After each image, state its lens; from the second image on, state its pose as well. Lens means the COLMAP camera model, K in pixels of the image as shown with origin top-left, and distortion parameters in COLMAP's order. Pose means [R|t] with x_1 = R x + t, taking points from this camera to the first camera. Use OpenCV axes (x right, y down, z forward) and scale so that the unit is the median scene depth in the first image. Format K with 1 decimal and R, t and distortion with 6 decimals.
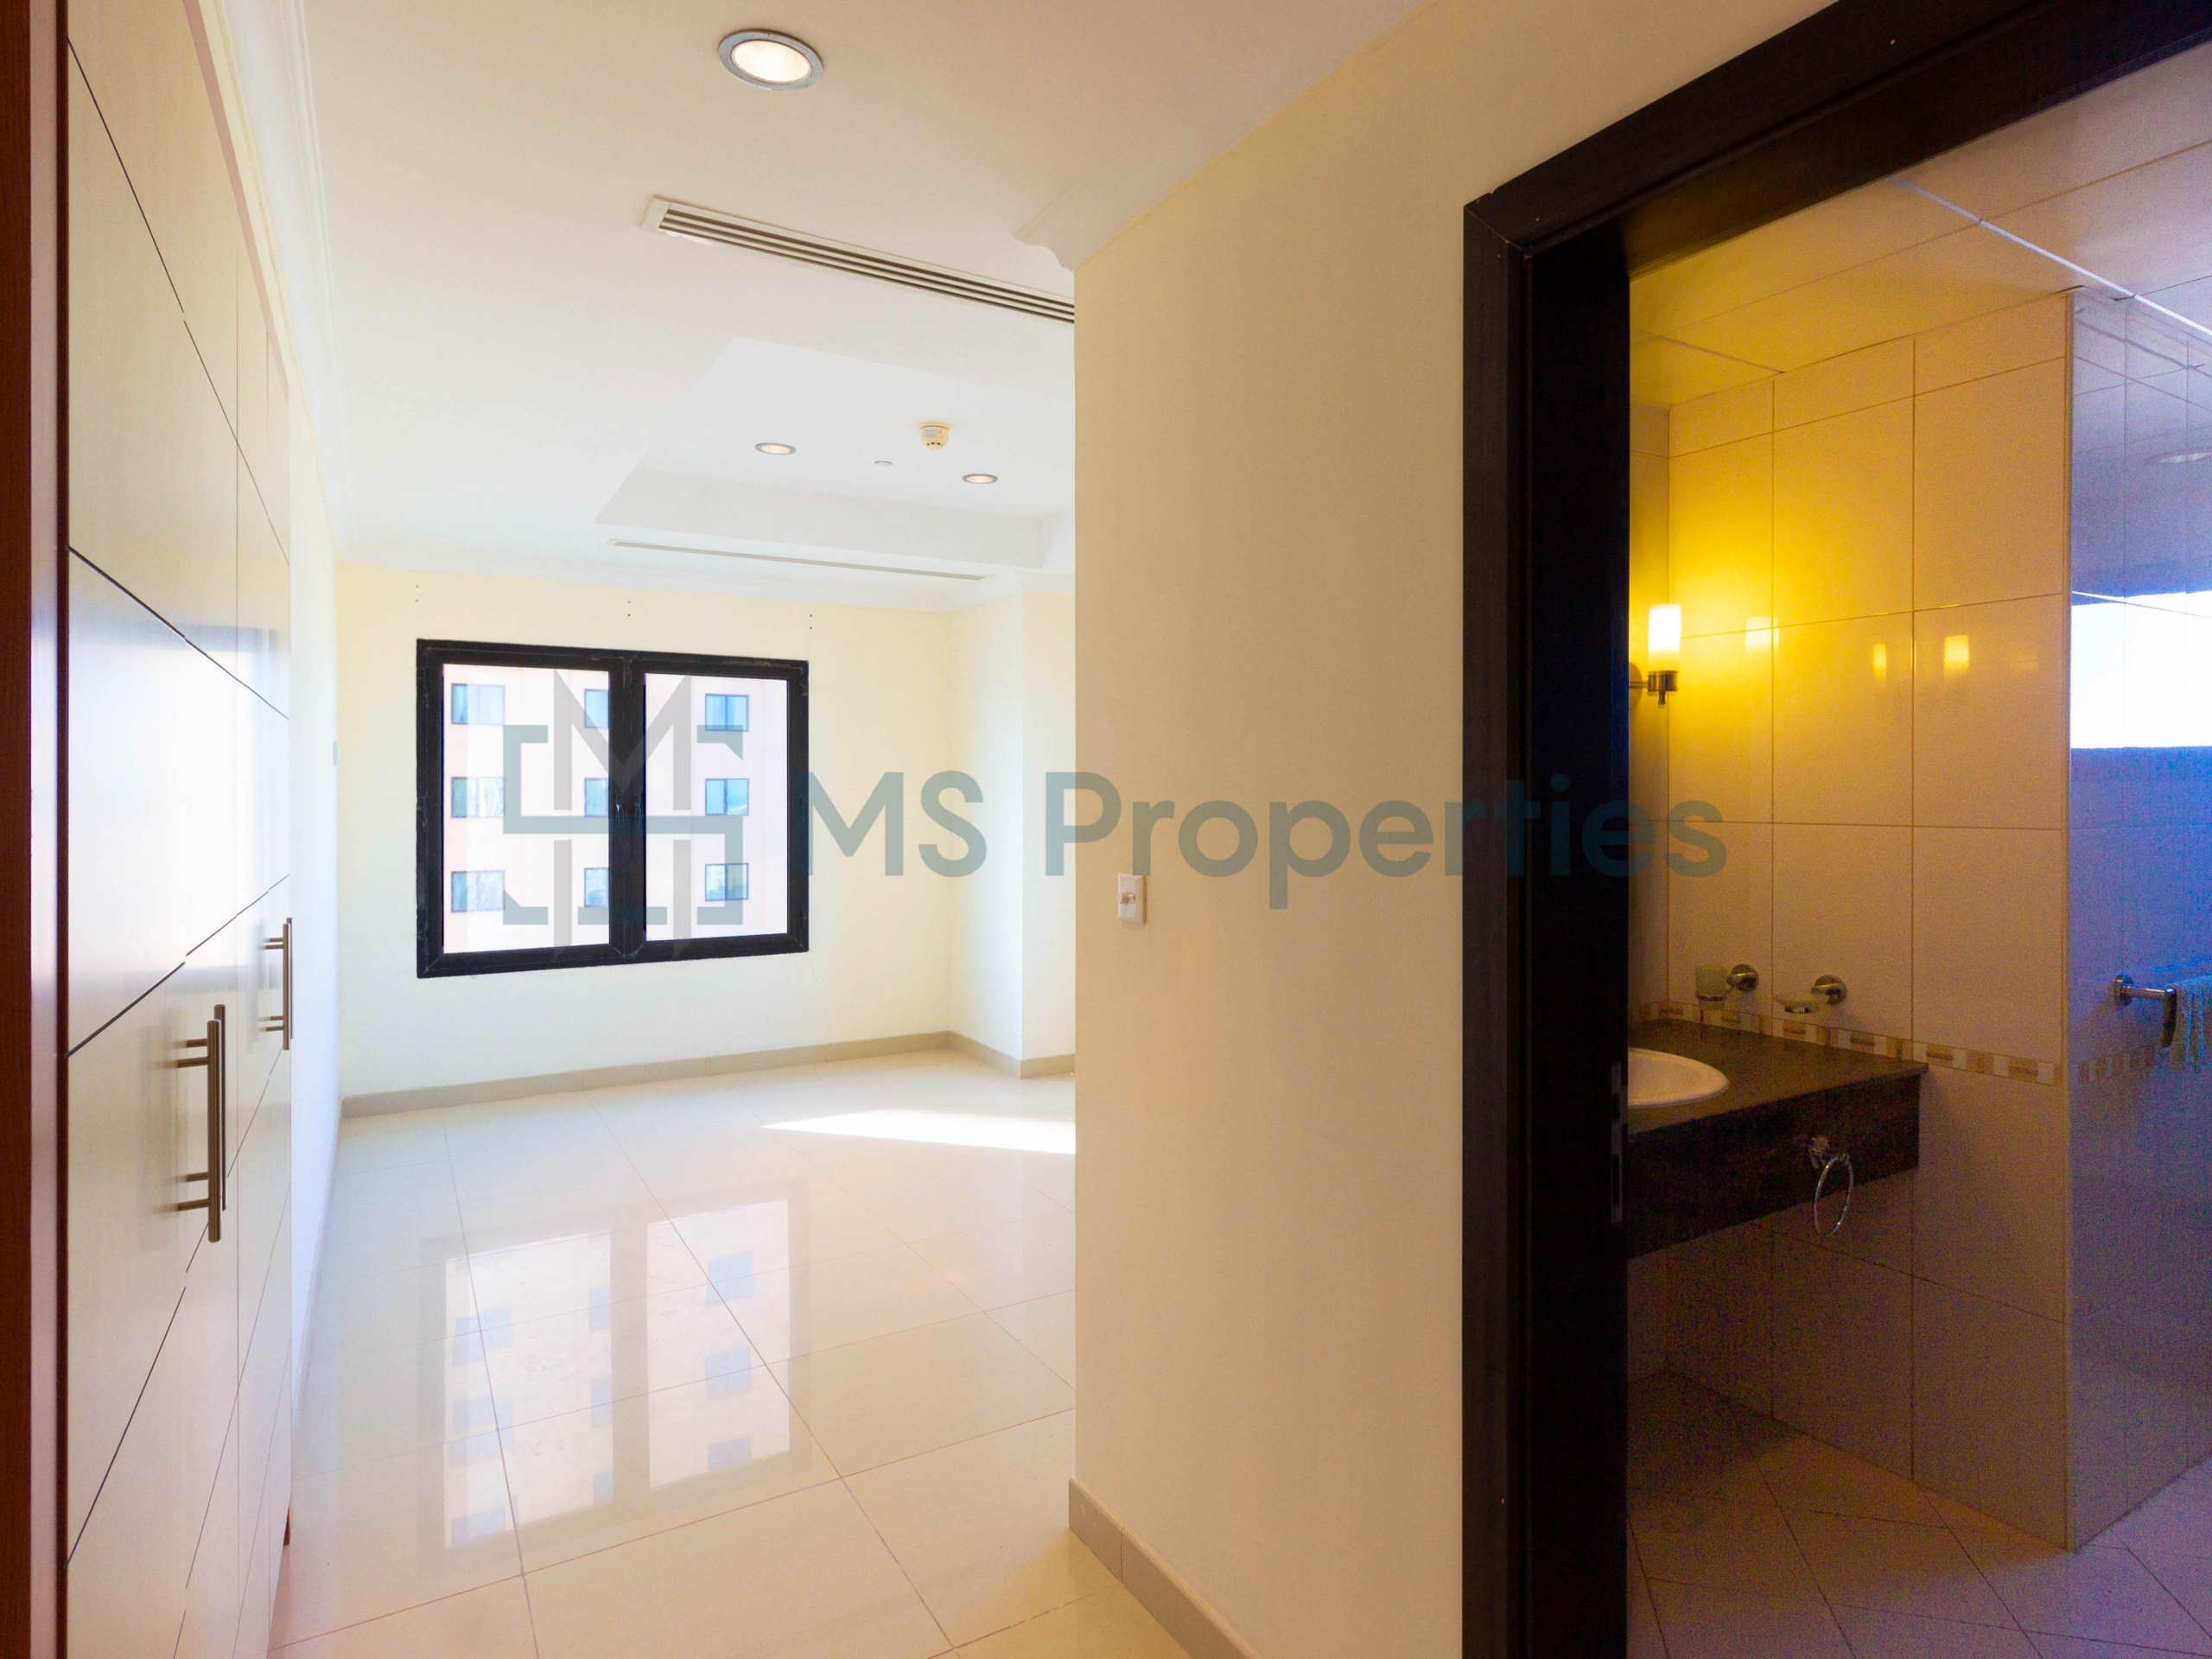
lens RADIAL K [[1208.2, 0, 1106.0], [0, 1208.2, 829.5], [0, 0, 1]] dist [0.001582, -0.000314]
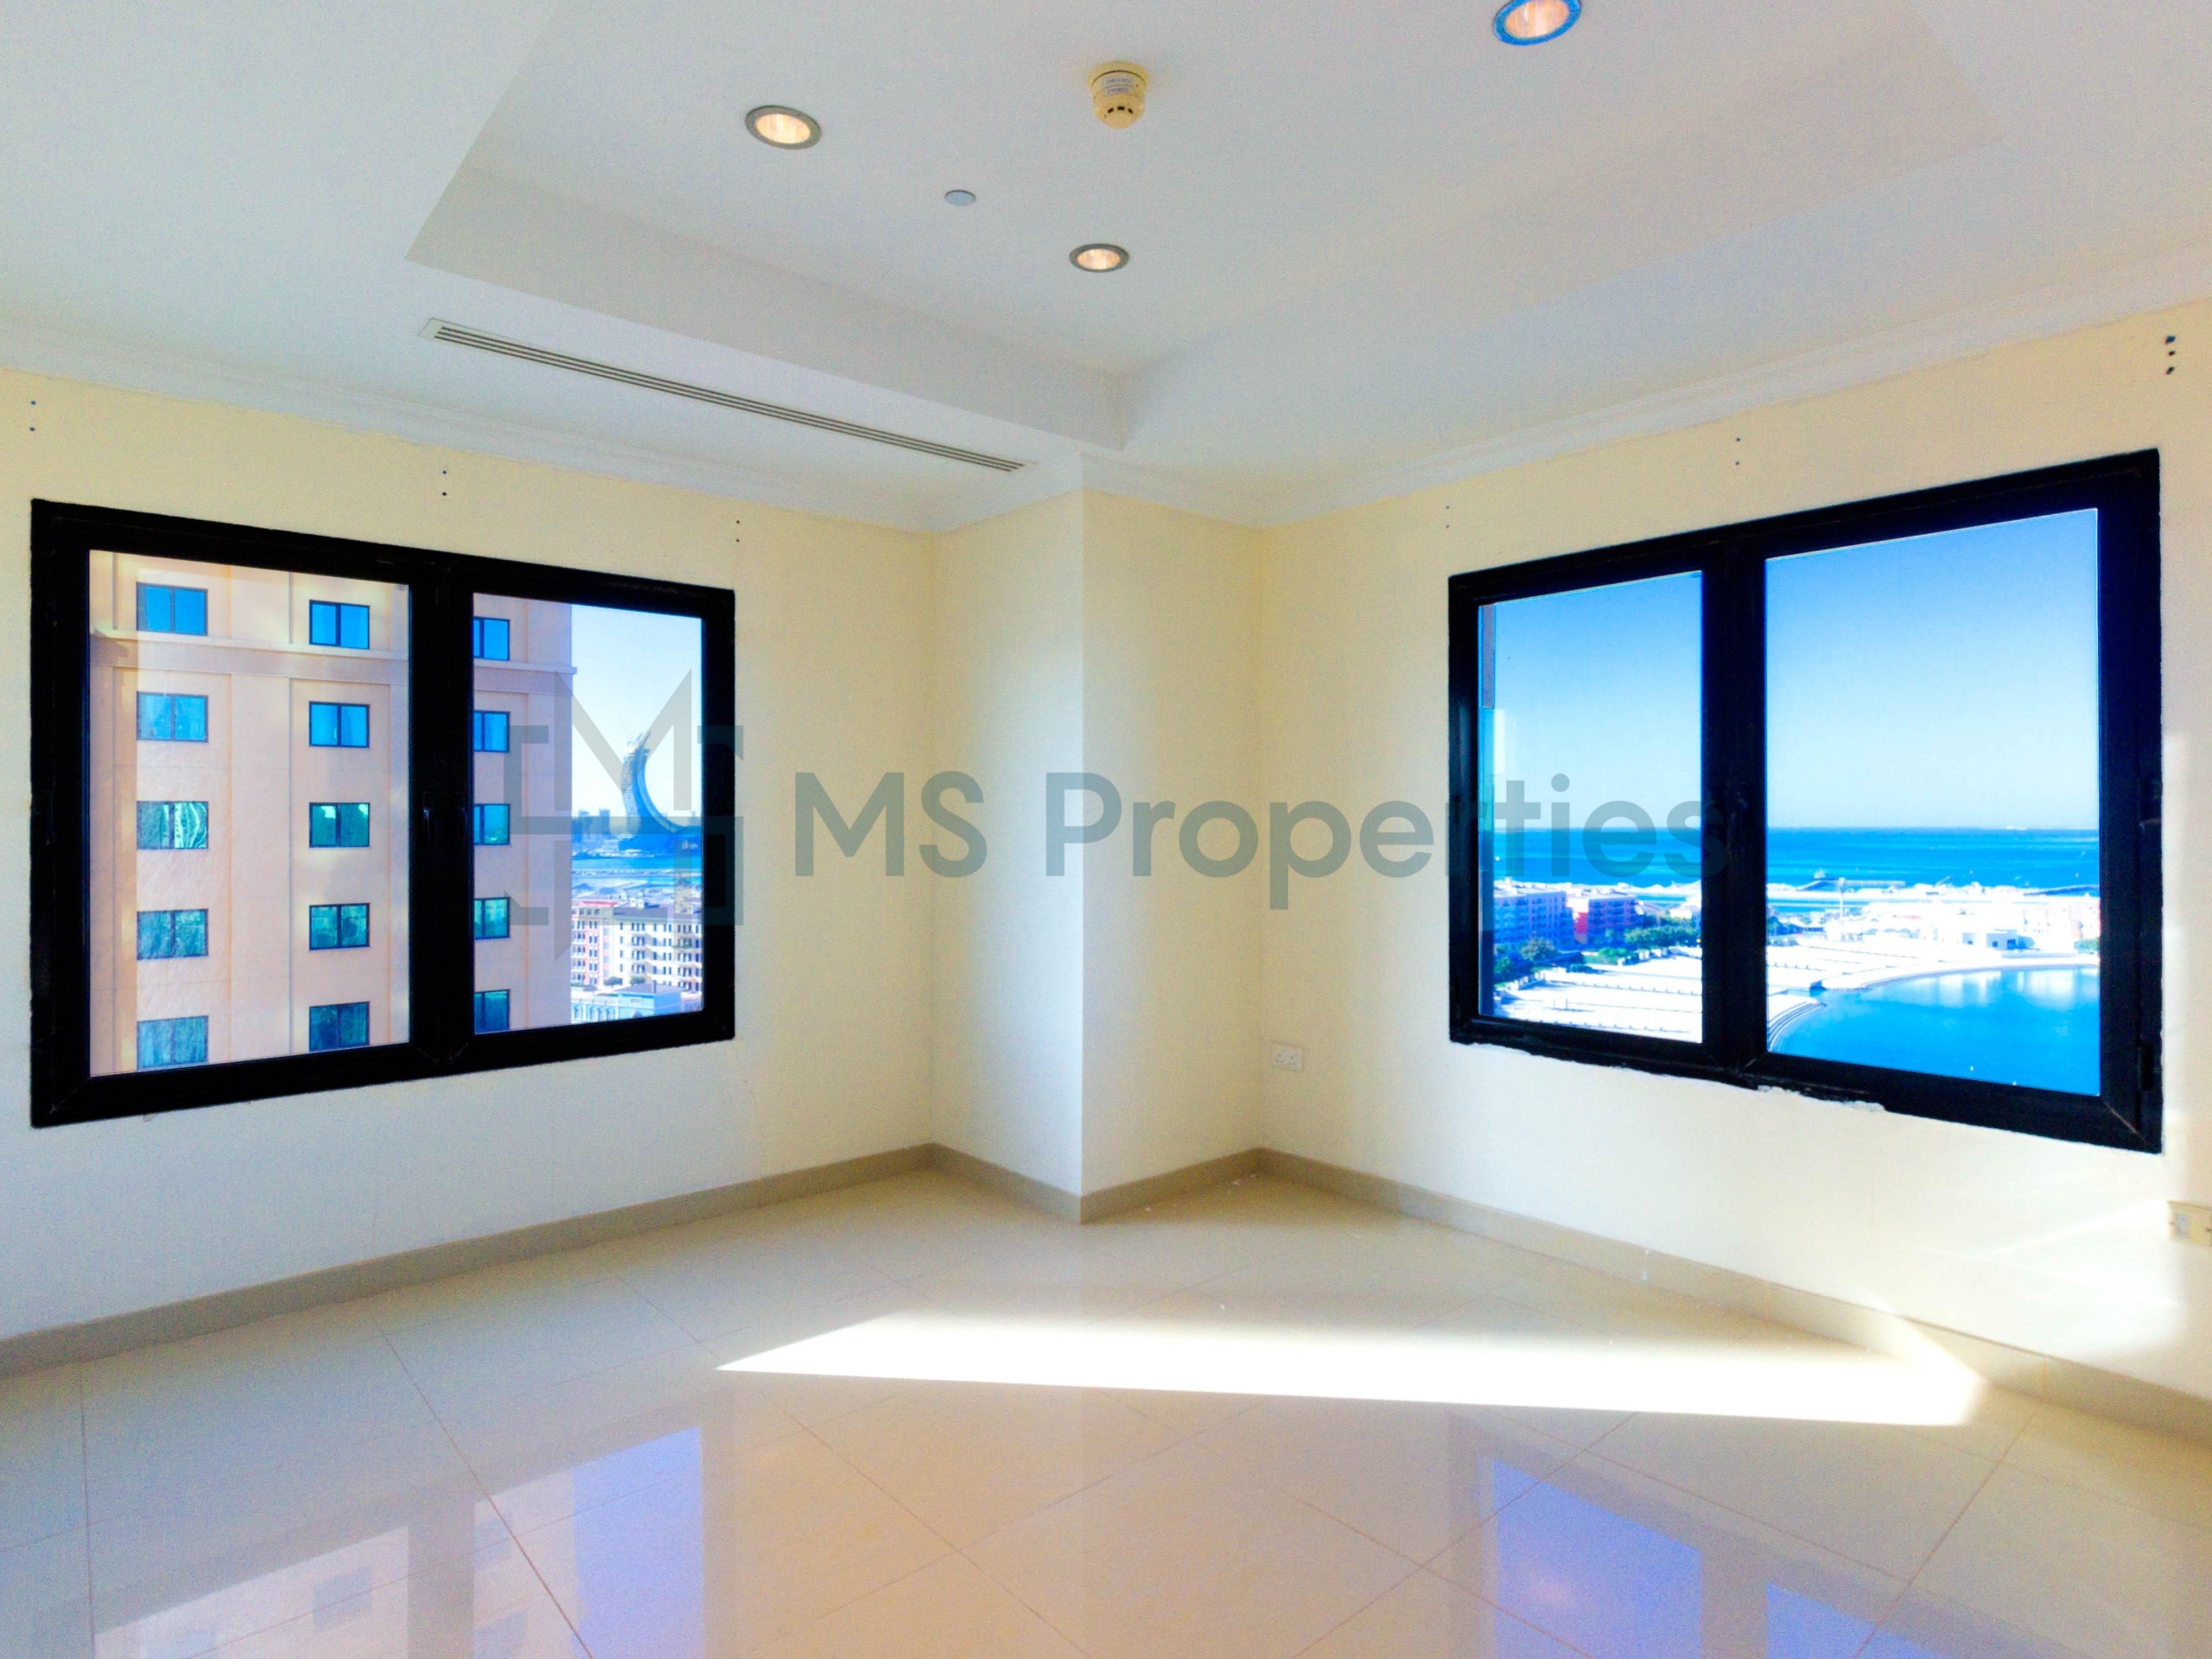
lens RADIAL K [[1208.2, 0, 1106.0], [0, 1208.2, 829.5], [0, 0, 1]] dist [0.001582, -0.000314]
pose [[0.984320, -0.006467, 0.176275, -0.182127], [0.010520, 0.999701, -0.022070, 0.006179], [-0.176080, 0.023579, 0.984093, 0.362363]]
